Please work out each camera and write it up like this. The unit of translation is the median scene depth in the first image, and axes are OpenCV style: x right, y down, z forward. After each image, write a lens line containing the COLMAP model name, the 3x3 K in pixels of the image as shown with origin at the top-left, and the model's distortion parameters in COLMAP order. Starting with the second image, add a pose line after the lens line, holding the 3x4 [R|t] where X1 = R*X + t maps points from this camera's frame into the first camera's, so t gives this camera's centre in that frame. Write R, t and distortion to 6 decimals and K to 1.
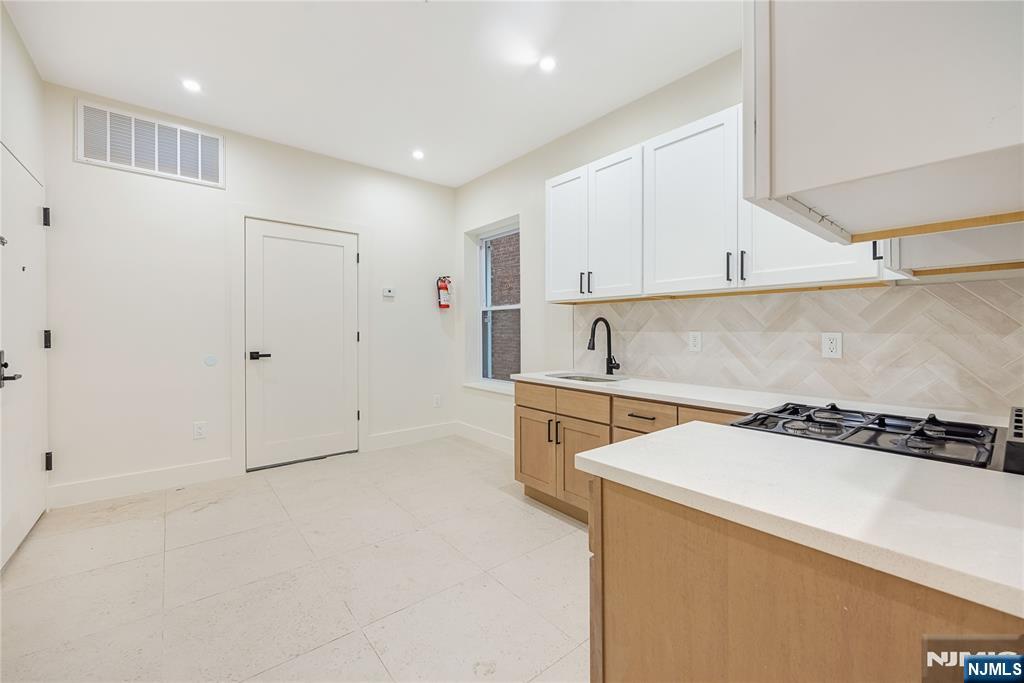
lens RADIAL K [[416.5, 0, 509.6], [0, 416.5, 336.1], [0, 0, 1]] dist [-0.000561, -0.000164]
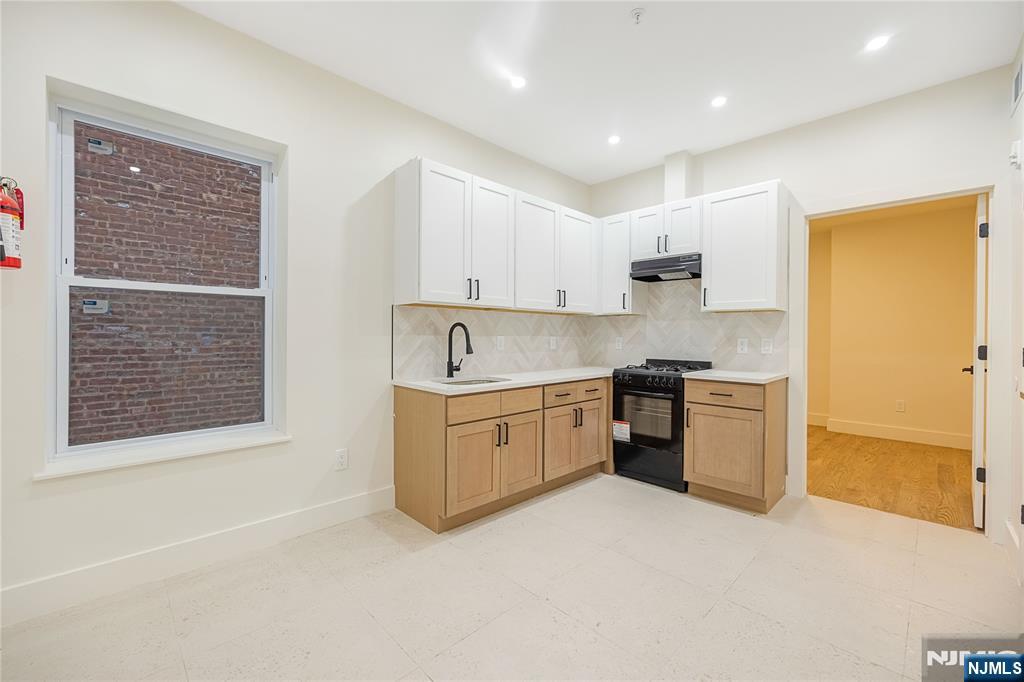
lens RADIAL K [[416.5, 0, 509.6], [0, 416.5, 335.6], [0, 0, 1]] dist [-0.000561, -0.000164]
pose [[-0.089264, -0.007109, 0.995983, -0.892757], [0.004481, 0.999962, 0.007539, -0.020885], [-0.995998, 0.005136, -0.089229, 1.045301]]
